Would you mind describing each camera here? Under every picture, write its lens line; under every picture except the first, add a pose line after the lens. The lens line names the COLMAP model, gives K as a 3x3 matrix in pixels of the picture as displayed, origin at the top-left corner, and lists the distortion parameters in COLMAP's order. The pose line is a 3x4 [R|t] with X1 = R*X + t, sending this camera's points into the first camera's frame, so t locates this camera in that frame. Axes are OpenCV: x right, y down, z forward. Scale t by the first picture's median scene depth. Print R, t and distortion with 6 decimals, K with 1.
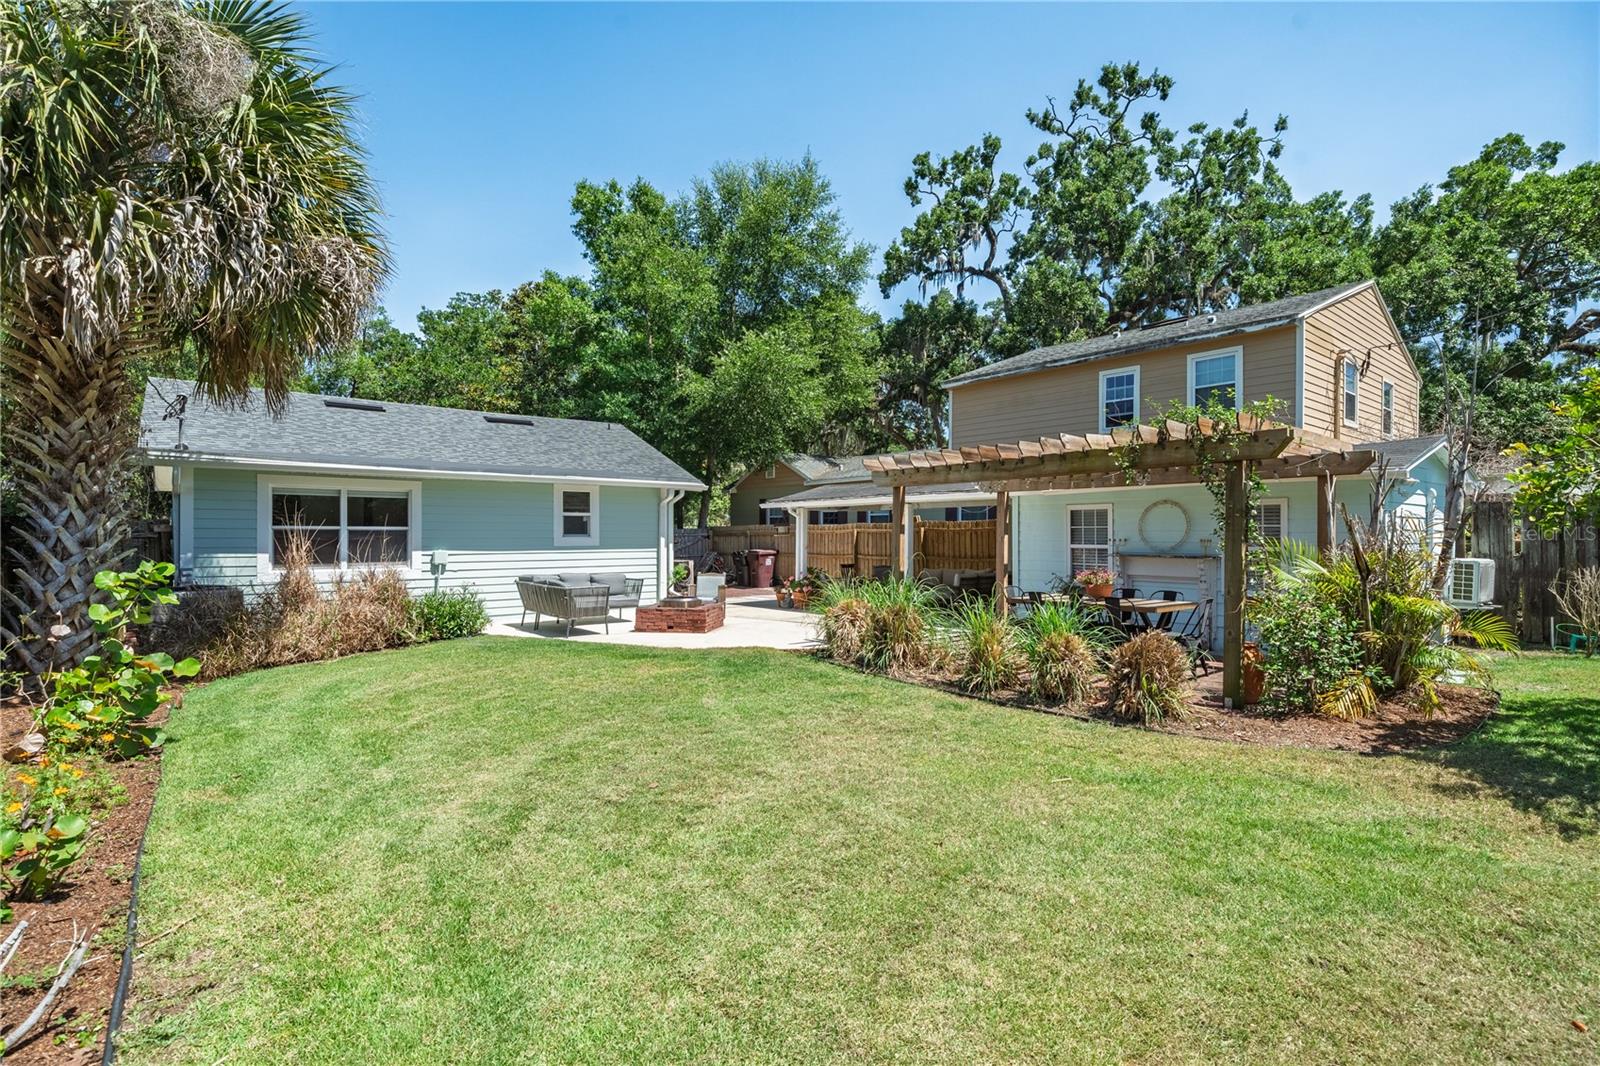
lens RADIAL K [[741.5, 0, 800.0], [0, 741.5, 533.0], [0, 0, 1]] dist [0.000623, 0.000121]
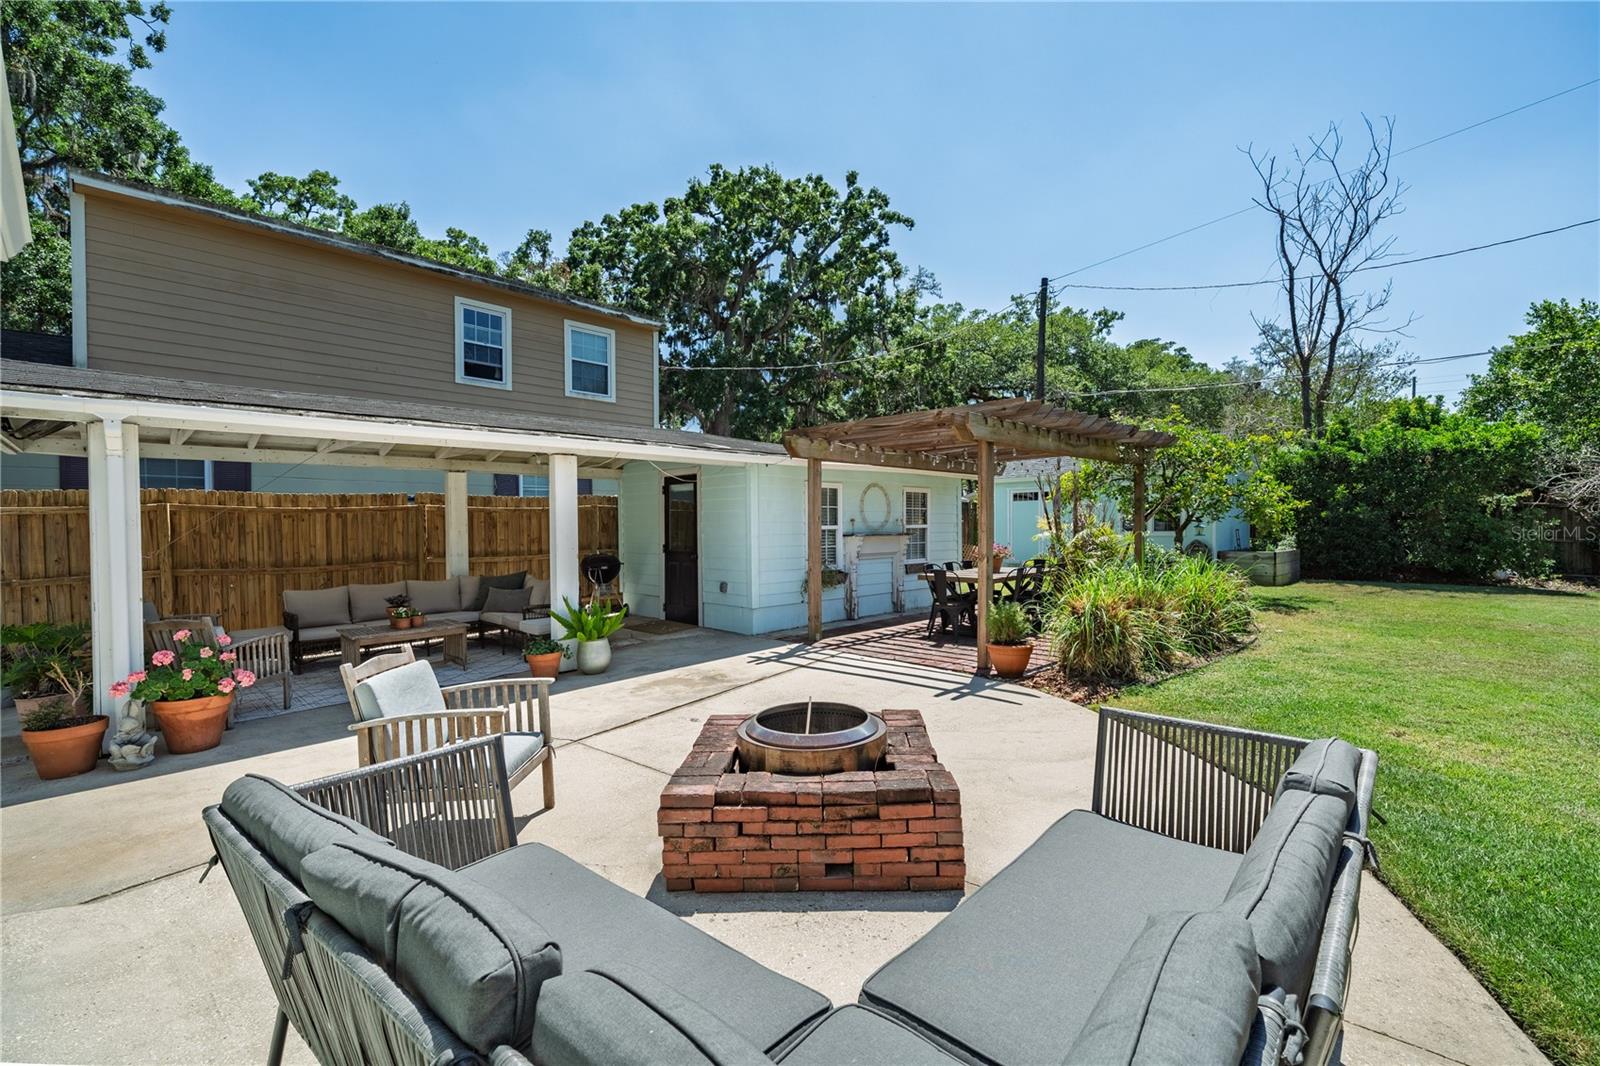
lens RADIAL K [[685.6, 0, 800.0], [0, 685.6, 533.0], [0, 0, 1]] dist [-0.001703, 0.000082]
pose [[-0.118834, -0.009515, 0.992869, -0.371826], [0.007549, 0.999917, 0.010486, 0.012637], [-0.992885, 0.008742, -0.118753, 0.911771]]
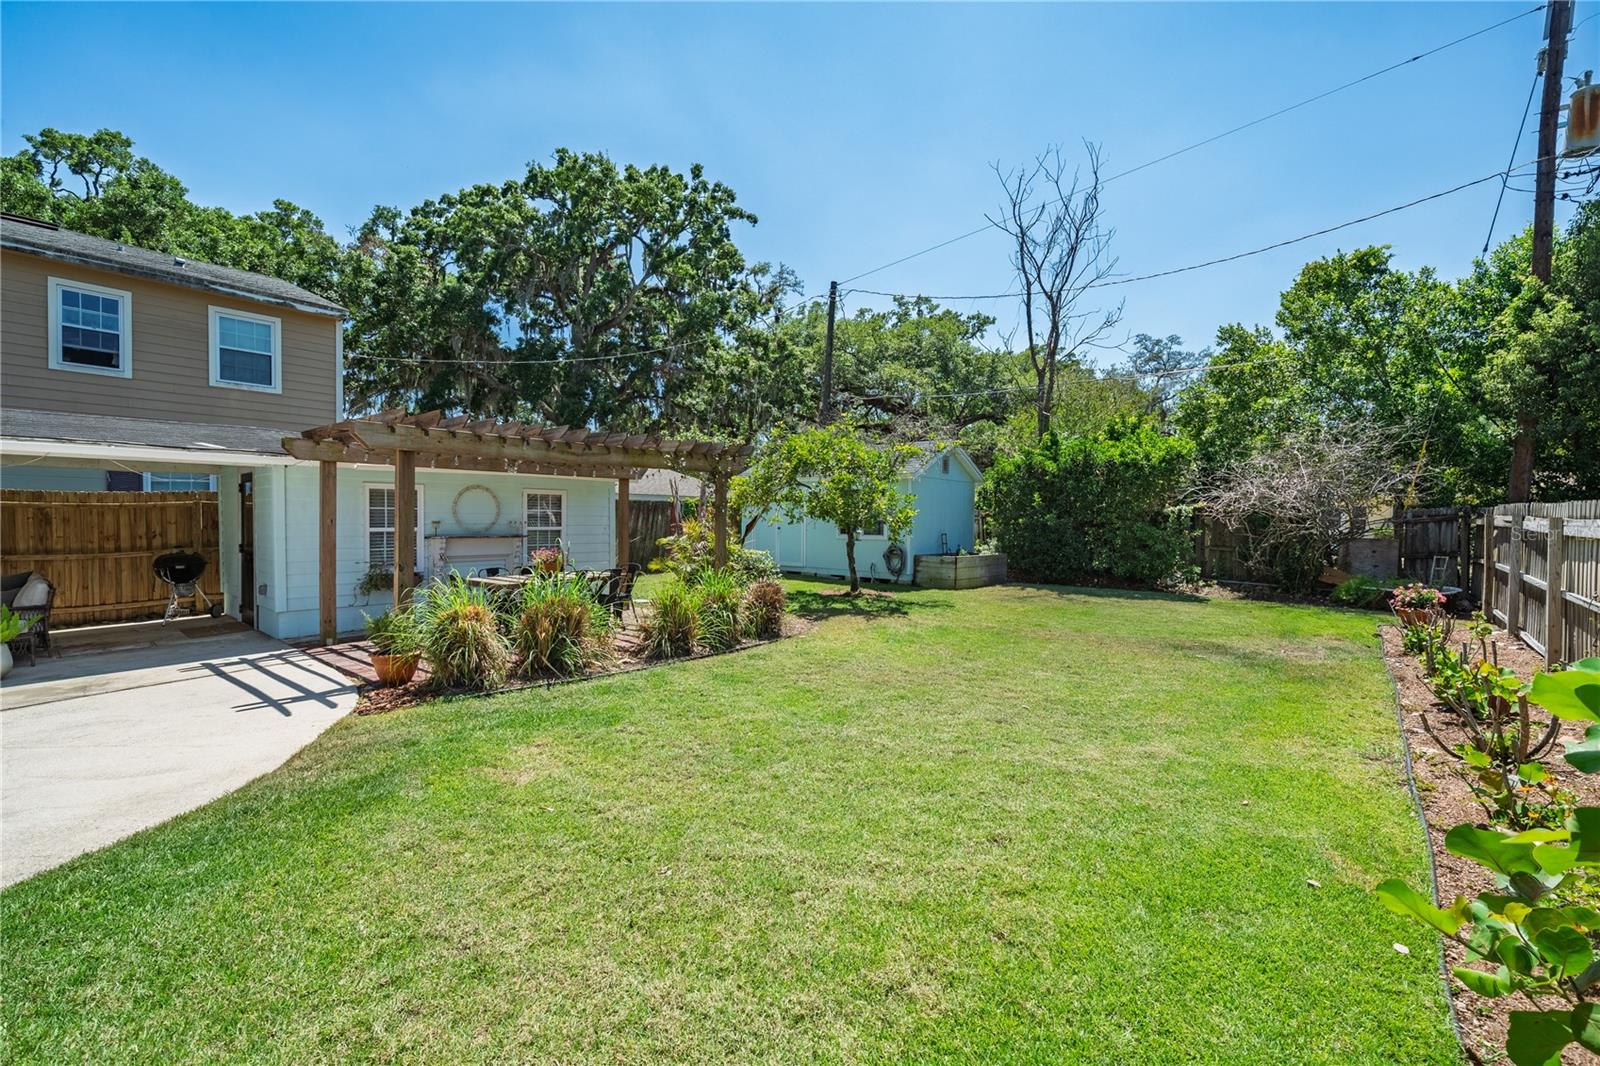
lens RADIAL K [[690.0, 0, 800.0], [0, 690.0, 533.0], [0, 0, 1]] dist [-0.002394, 0.000275]
pose [[-0.200682, -0.021188, 0.979427, -0.441688], [-0.008475, 0.999766, 0.019891, 0.001089], [-0.979620, -0.004309, -0.200814, 0.547132]]
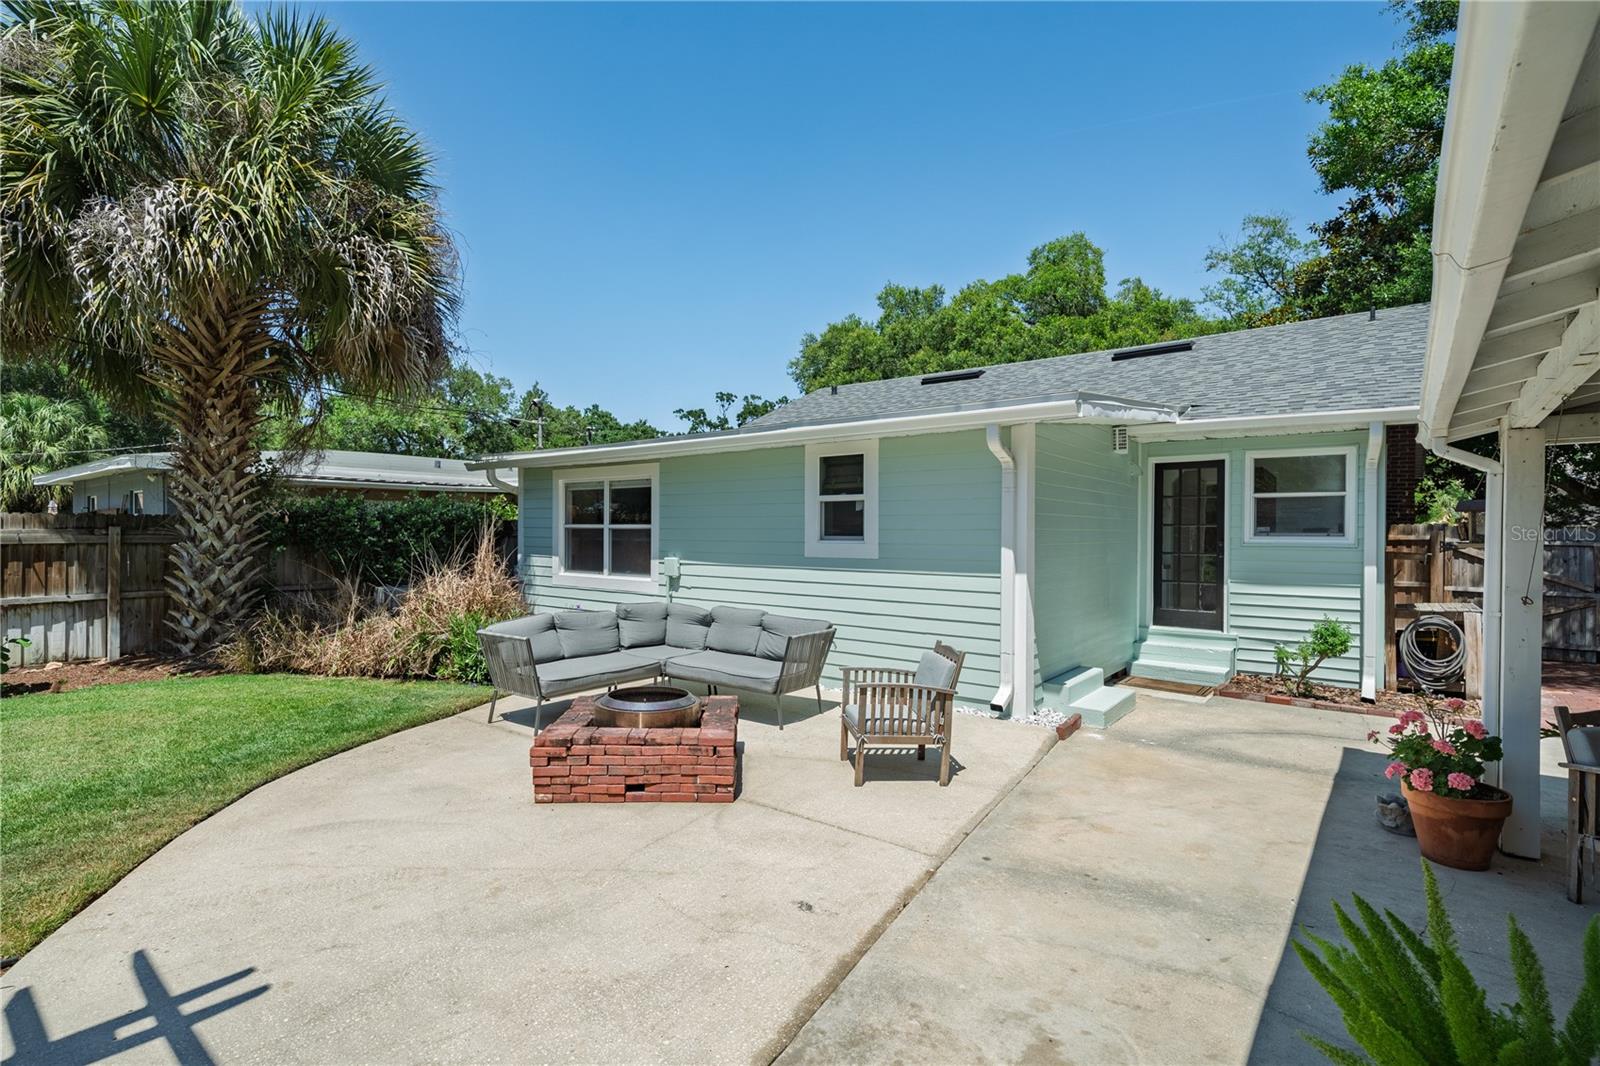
lens RADIAL K [[752.2, 0, 800.0], [0, 752.2, 533.0], [0, 0, 1]] dist [-0.002364, 0.000242]
pose [[0.217143, -0.000581, -0.976140, 0.220690], [-0.003616, 0.999992, -0.001399, 0.000699], [0.976133, 0.003834, 0.217139, 0.872821]]
